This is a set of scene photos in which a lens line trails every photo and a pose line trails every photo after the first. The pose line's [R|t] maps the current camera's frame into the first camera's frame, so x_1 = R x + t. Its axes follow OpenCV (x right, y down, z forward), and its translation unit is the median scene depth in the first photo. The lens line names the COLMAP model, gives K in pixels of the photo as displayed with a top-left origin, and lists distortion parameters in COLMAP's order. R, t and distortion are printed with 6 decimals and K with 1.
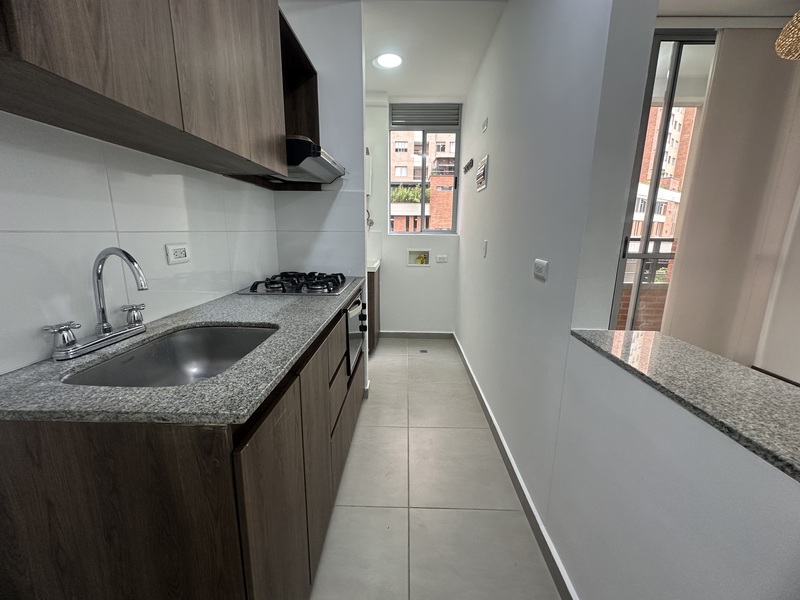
lens RADIAL K [[318.8, 0, 400.6], [0, 318.8, 298.9], [0, 0, 1]] dist [-0.002324, 0.000289]
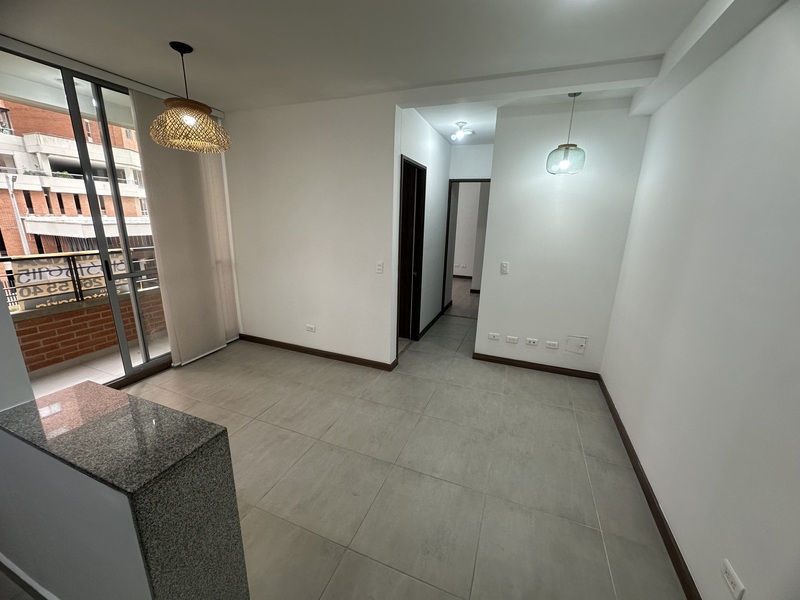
lens RADIAL K [[318.8, 0, 400.6], [0, 318.8, 298.9], [0, 0, 1]] dist [-0.002324, 0.000289]
pose [[0.347876, -0.235838, 0.907393, 0.072867], [0.174533, 0.967216, 0.184474, -0.111662], [-0.921152, 0.094196, 0.377633, -0.325296]]
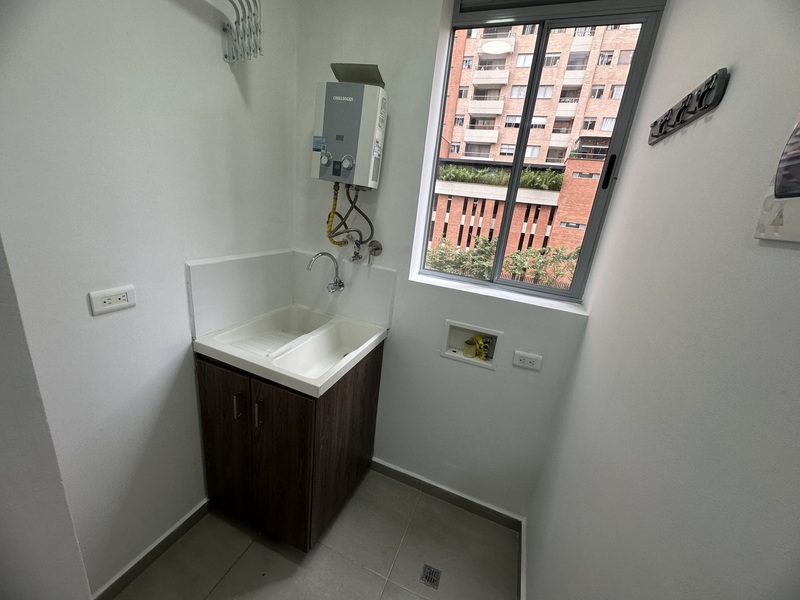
lens RADIAL K [[318.8, 0, 400.6], [0, 318.8, 298.9], [0, 0, 1]] dist [-0.002324, 0.000289]
pose [[0.933206, 0.190059, -0.304965, 0.135977], [-0.171676, 0.981369, 0.086268, -0.320538], [0.315679, -0.028151, 0.948448, 0.864806]]
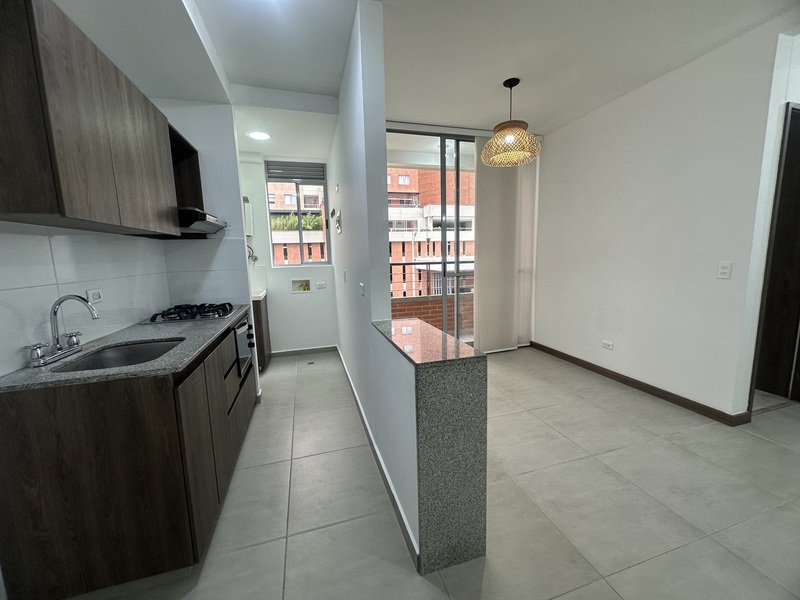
lens RADIAL K [[318.8, 0, 400.6], [0, 318.8, 298.9], [0, 0, 1]] dist [-0.002324, 0.000289]
pose [[0.950711, -0.078306, 0.300028, 0.075748], [0.100748, 0.993098, -0.060048, 0.044691], [-0.293255, 0.087316, 0.952039, -0.367657]]
